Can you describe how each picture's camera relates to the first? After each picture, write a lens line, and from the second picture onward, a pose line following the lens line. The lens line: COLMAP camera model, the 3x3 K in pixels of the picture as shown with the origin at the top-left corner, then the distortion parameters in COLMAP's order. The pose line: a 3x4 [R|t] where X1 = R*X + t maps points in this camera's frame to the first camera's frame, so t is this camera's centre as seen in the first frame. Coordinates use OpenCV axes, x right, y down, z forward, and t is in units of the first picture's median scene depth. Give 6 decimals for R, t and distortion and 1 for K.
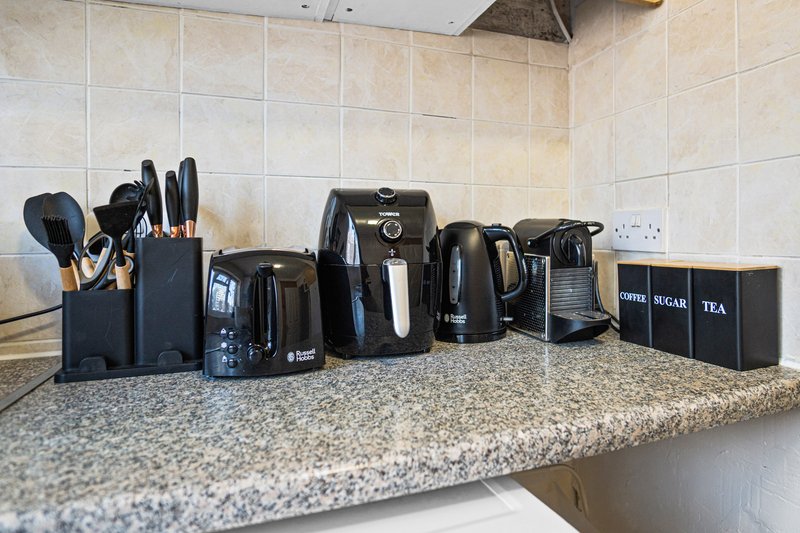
lens RADIAL K [[501.1, 0, 445.1], [0, 501.1, 231.0], [0, 0, 1]] dist [-0.019053, -0.000186]
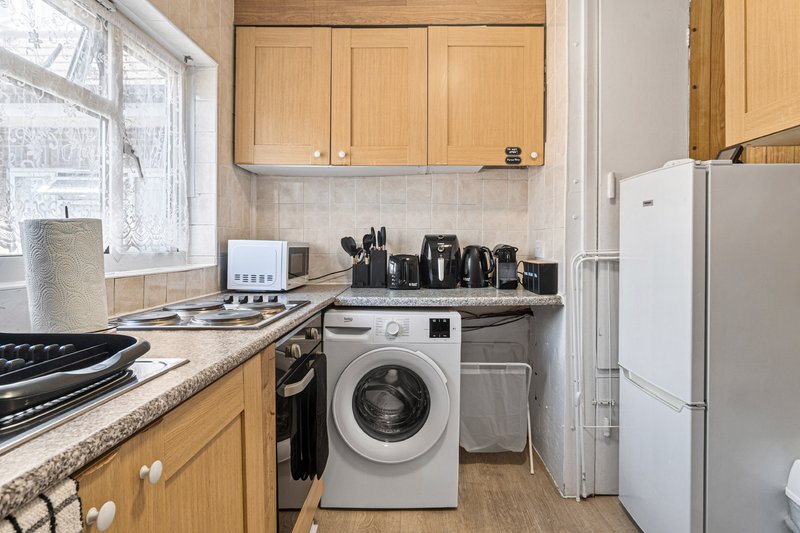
lens RADIAL K [[446.3, 0, 420.1], [0, 446.3, 263.4], [0, 0, 1]] dist [-0.003942, 0.000306]
pose [[0.934604, 0.026739, -0.354684, 0.753582], [-0.007508, 0.998431, 0.055486, -0.063390], [0.355612, -0.049194, 0.933338, -1.650156]]
